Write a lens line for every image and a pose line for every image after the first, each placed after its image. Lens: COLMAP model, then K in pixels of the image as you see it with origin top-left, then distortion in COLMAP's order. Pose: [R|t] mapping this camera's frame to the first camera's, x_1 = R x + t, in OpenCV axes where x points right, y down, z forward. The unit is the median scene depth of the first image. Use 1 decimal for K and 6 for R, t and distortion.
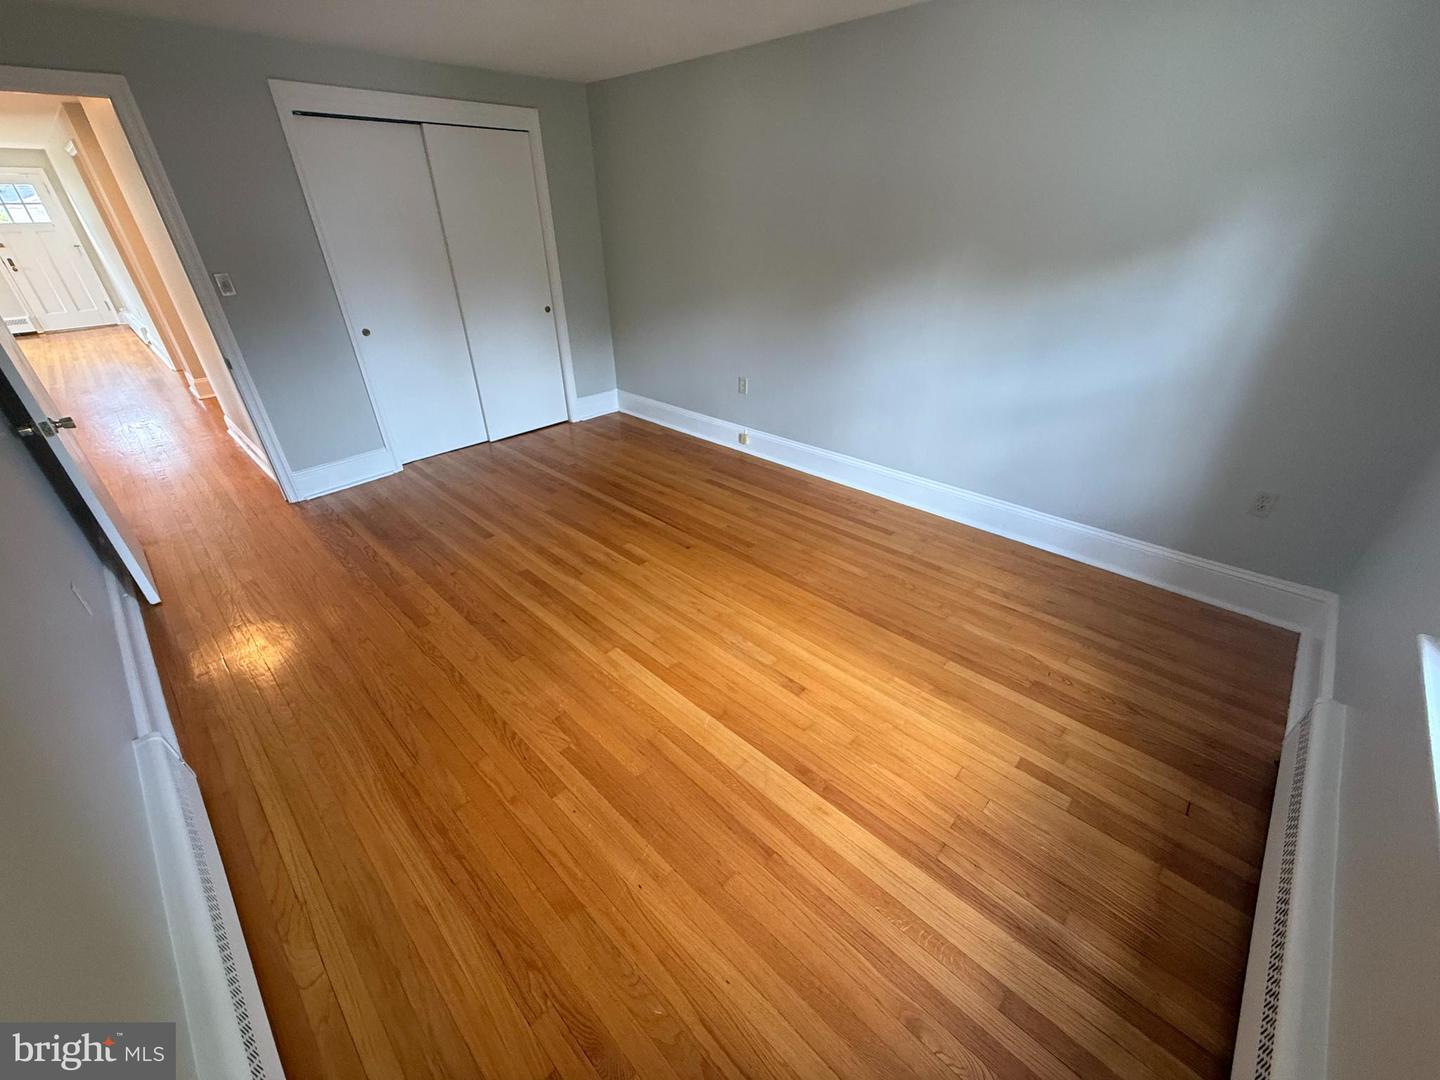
lens RADIAL K [[576.2, 0, 716.9], [0, 576.2, 540.4], [0, 0, 1]] dist [0.002056, -0.000041]
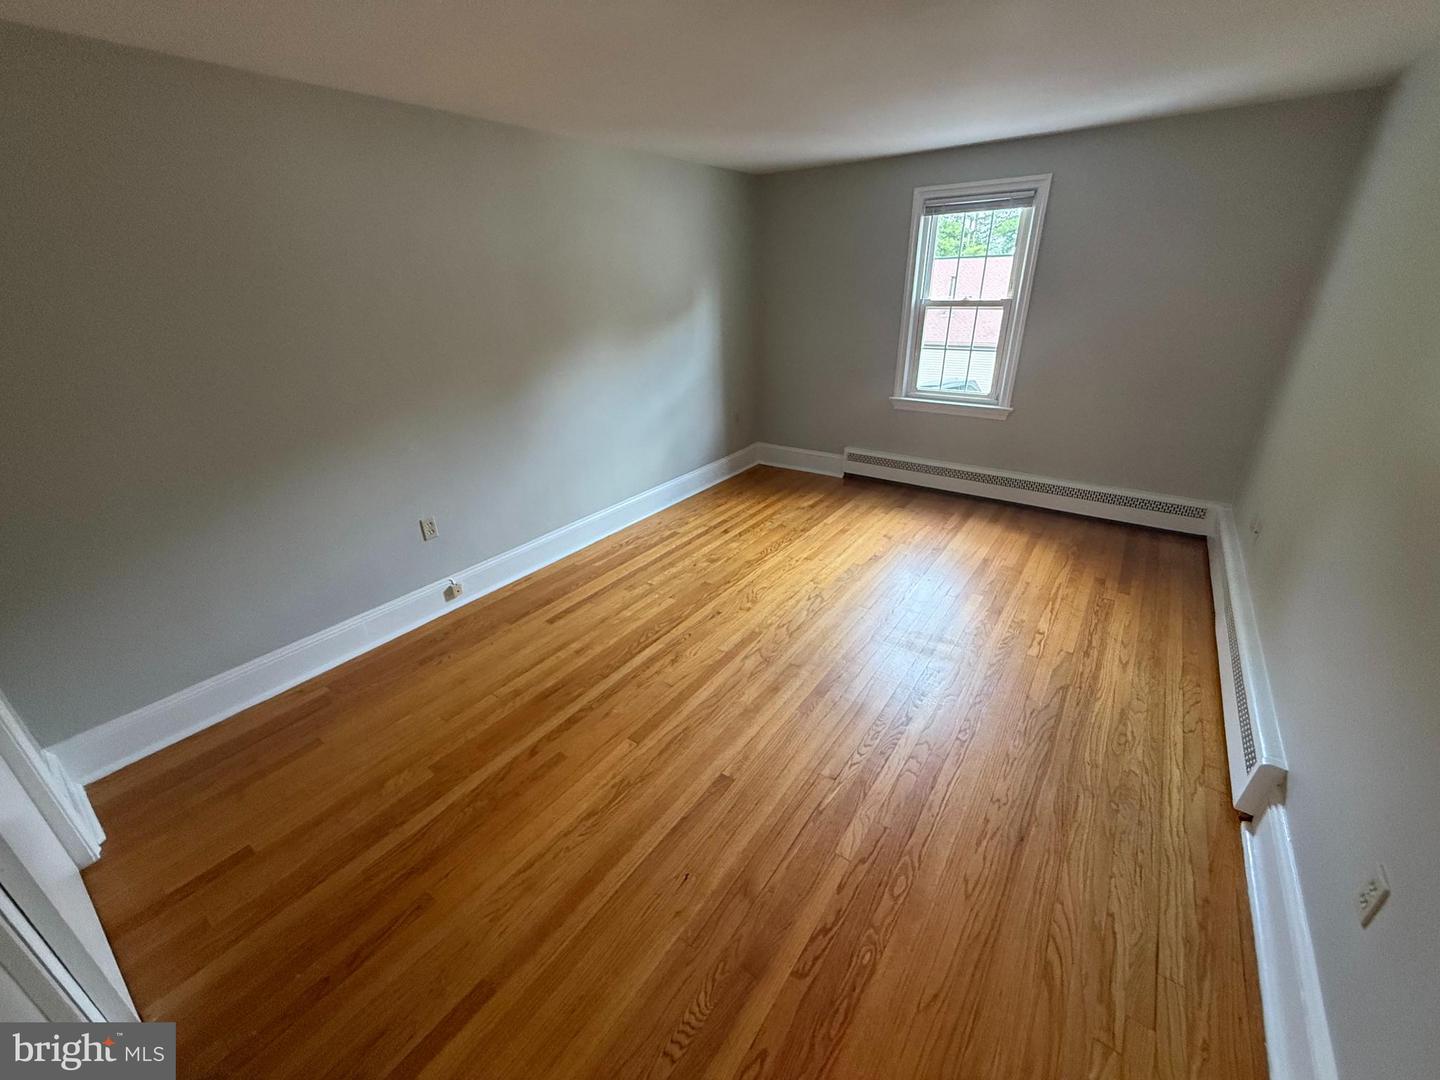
lens RADIAL K [[576.2, 0, 716.9], [0, 576.2, 540.4], [0, 0, 1]] dist [0.002056, -0.000041]
pose [[-0.140151, -0.391392, 0.909489, -0.782234], [0.523818, 0.750174, 0.403552, -0.418323], [-0.840222, 0.532965, 0.099881, 0.730568]]
